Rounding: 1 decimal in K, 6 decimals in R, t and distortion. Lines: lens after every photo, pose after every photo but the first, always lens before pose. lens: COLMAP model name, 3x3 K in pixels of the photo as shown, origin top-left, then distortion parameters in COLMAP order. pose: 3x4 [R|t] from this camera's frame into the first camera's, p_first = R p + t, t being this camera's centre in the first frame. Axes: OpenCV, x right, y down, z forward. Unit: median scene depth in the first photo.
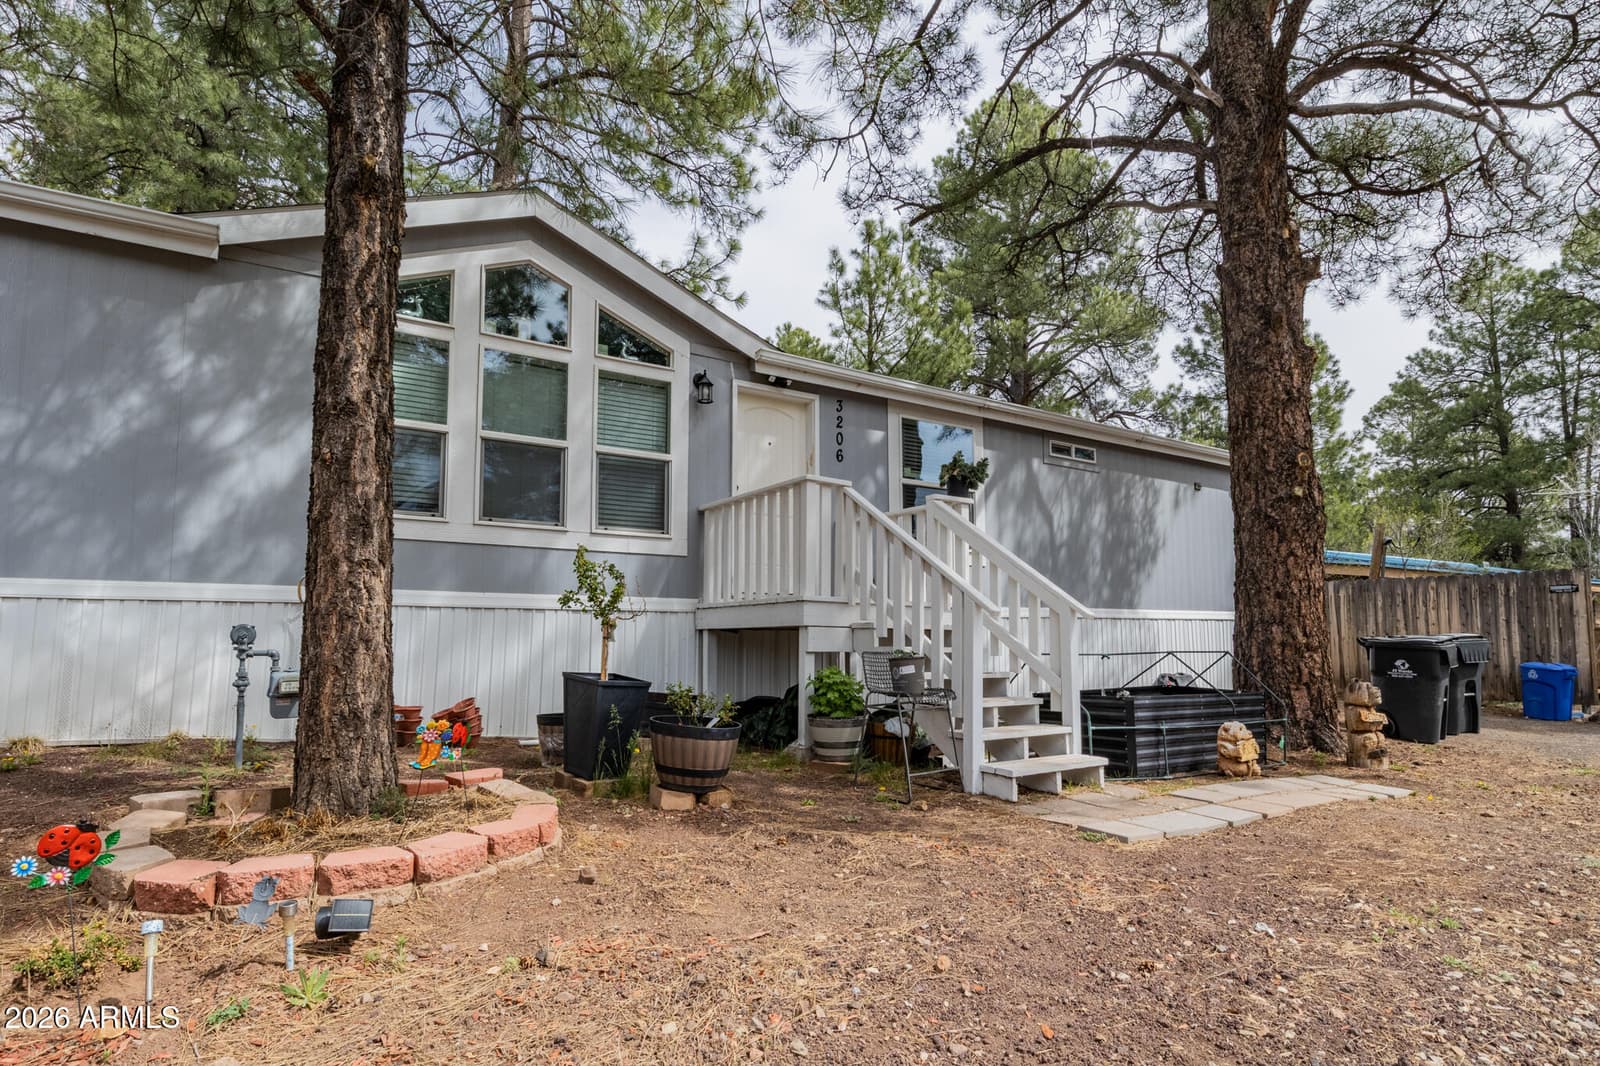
lens RADIAL K [[674.2, 0, 712.2], [0, 674.2, 596.4], [0, 0, 1]] dist [0.001974, 0.000213]
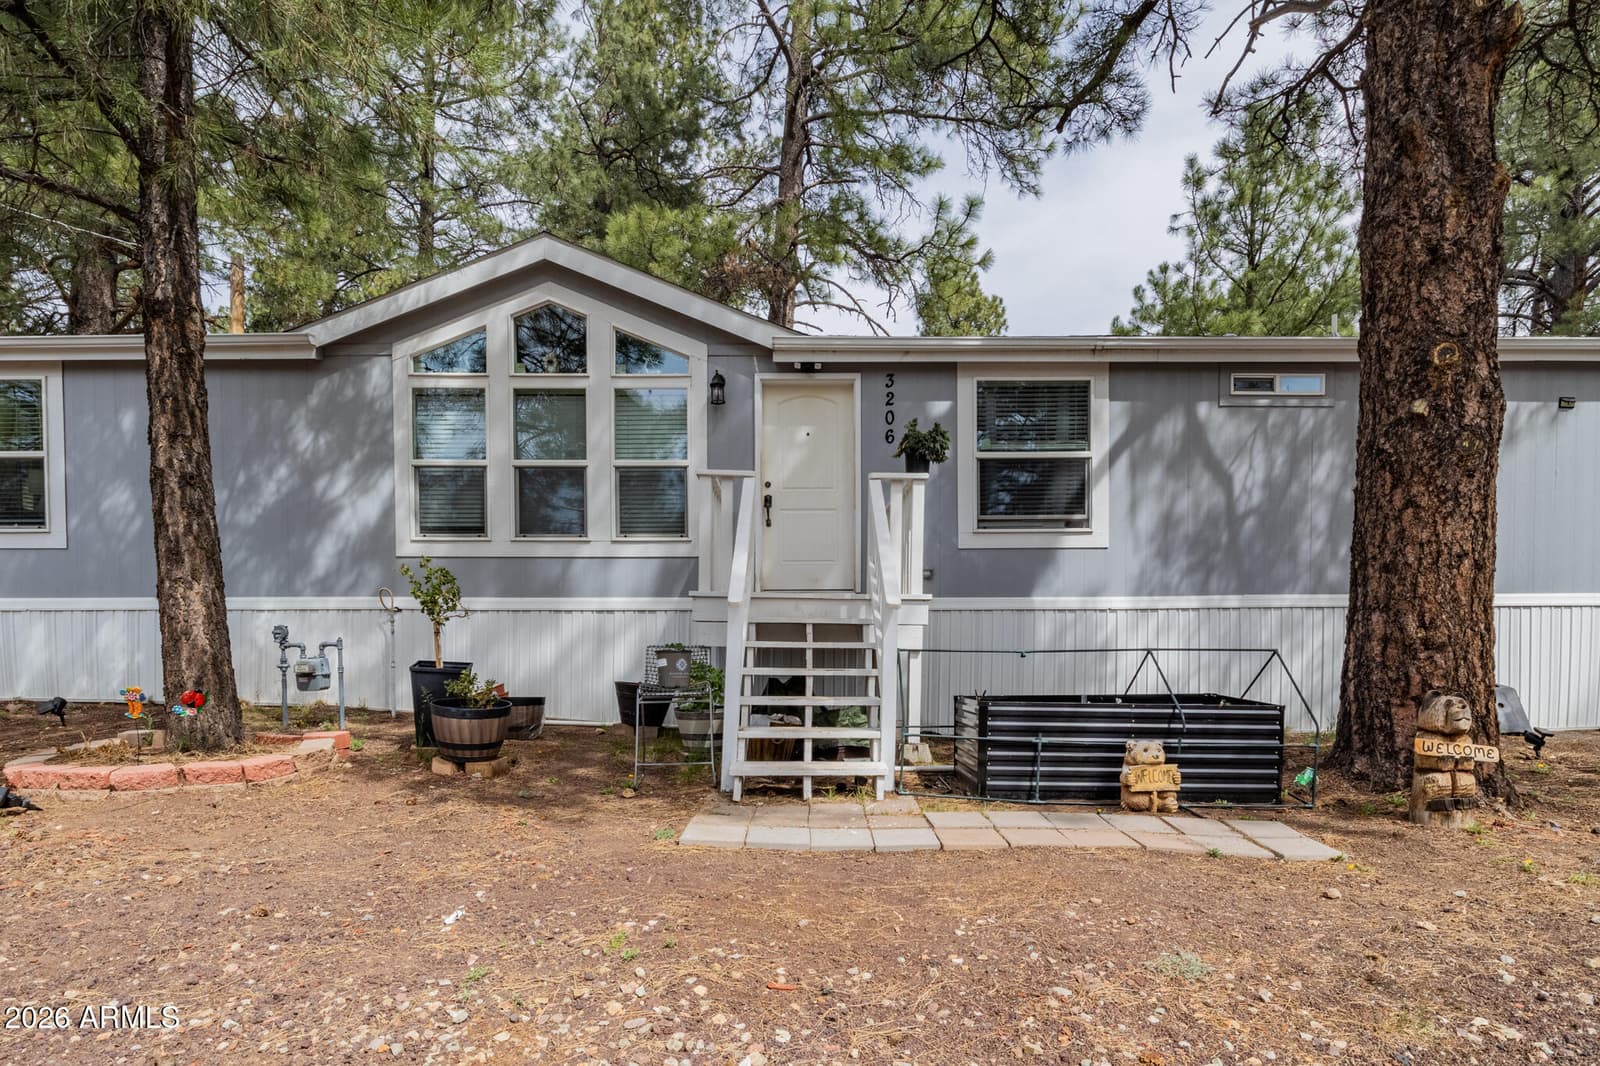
lens RADIAL K [[667.5, 0, 781.1], [0, 667.5, 658.2], [0, 0, 1]] dist [-0.001976, -0.000087]
pose [[0.897298, 0.010359, -0.441303, 0.591220], [0.028394, 0.996300, 0.081119, 0.017527], [0.440510, -0.085319, 0.893684, 0.127003]]
